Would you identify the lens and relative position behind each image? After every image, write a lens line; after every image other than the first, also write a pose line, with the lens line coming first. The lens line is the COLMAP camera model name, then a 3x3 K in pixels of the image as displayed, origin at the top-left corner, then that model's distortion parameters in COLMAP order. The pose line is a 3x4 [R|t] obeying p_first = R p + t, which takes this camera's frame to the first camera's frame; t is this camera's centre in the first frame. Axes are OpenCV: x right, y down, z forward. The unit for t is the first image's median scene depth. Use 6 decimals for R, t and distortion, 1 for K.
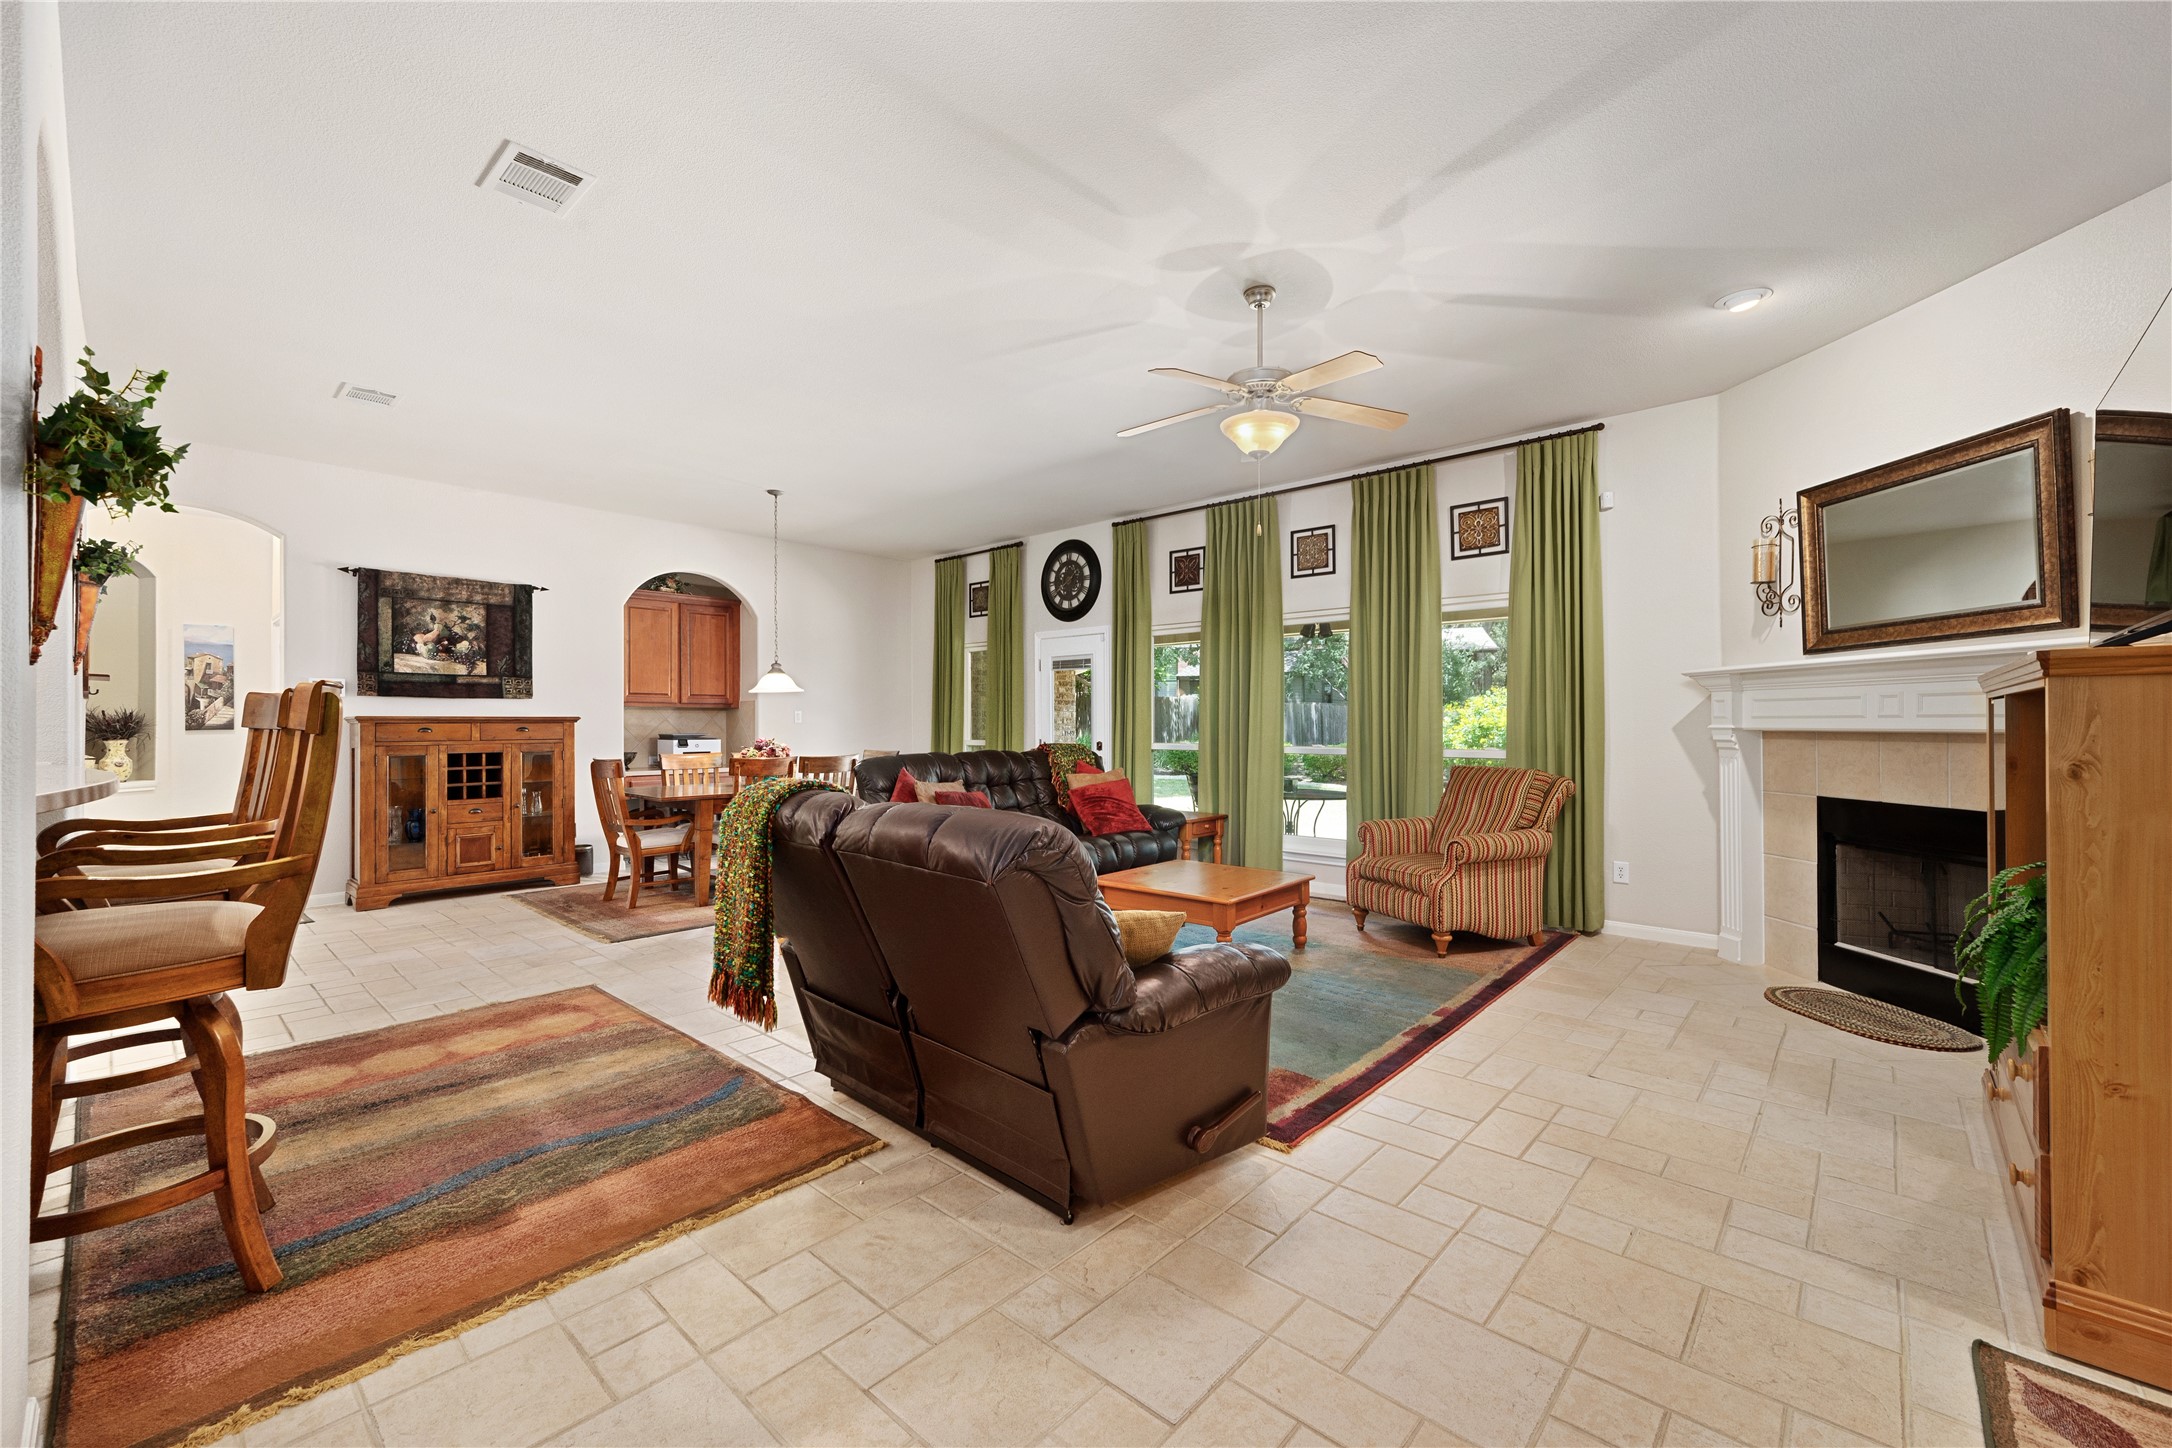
lens RADIAL K [[876.9, 0, 1106.0], [0, 876.9, 708.3], [0, 0, 1]] dist [-0.017845, -0.000191]
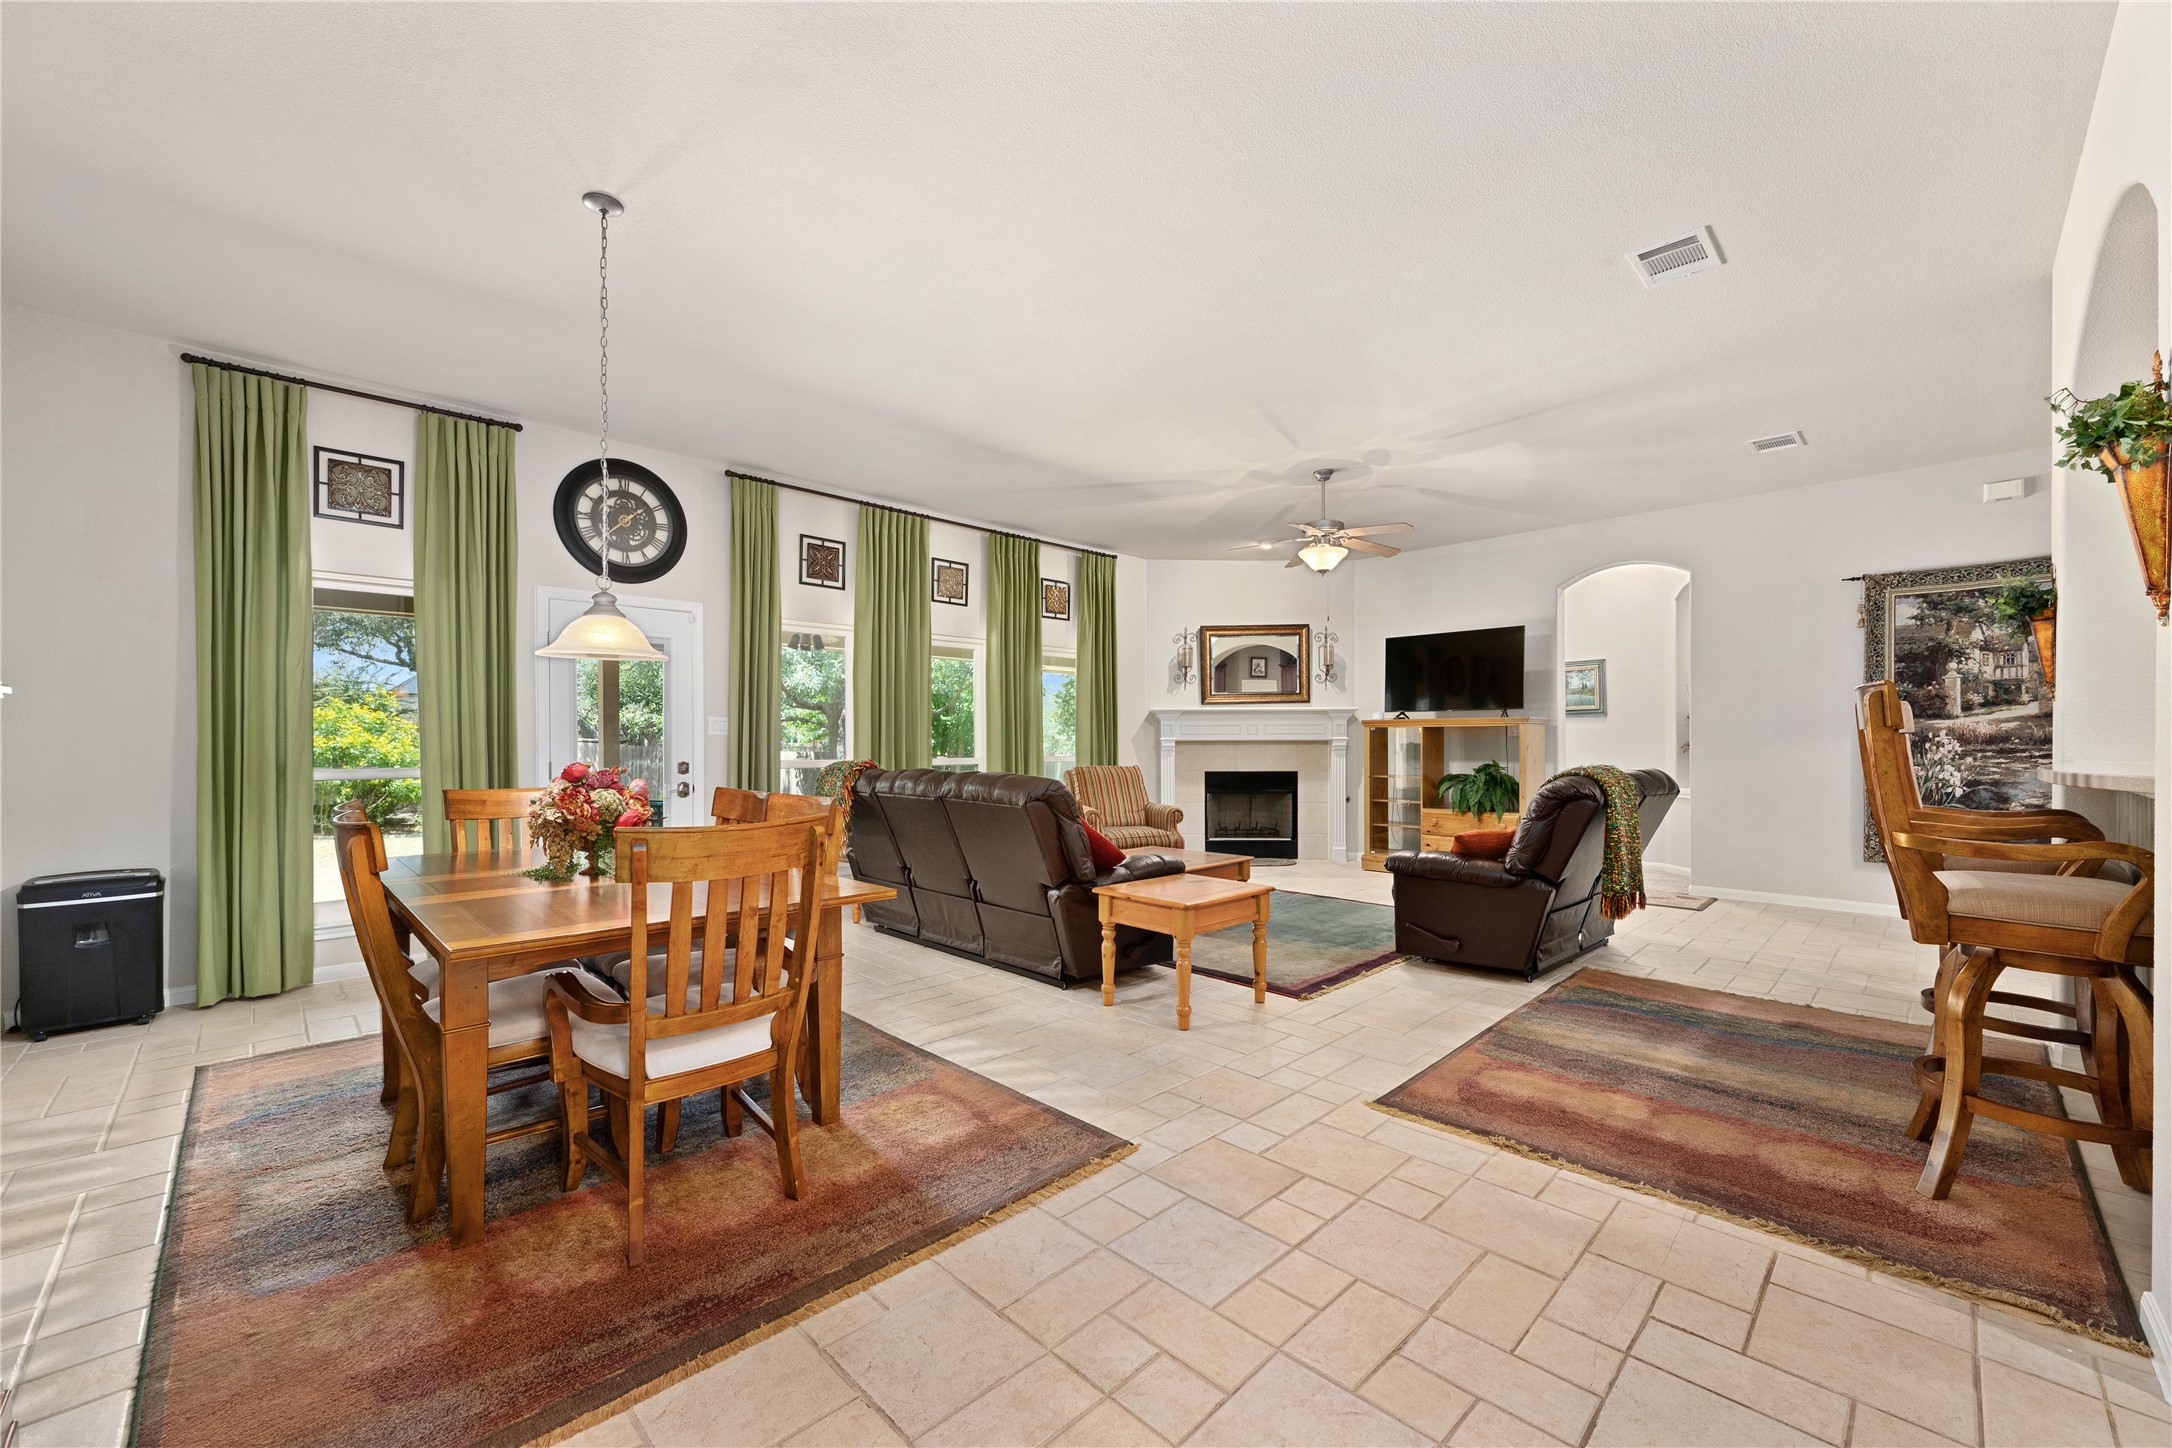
lens RADIAL K [[842.2, 0, 1037.9], [0, 842.2, 773.3], [0, 0, 1]] dist [0.013476, 0.000046]
pose [[0.098460, -0.048909, 0.993938, -0.736207], [-0.025042, 0.998353, 0.051607, 0.005922], [-0.994826, -0.029972, 0.097073, 0.683638]]
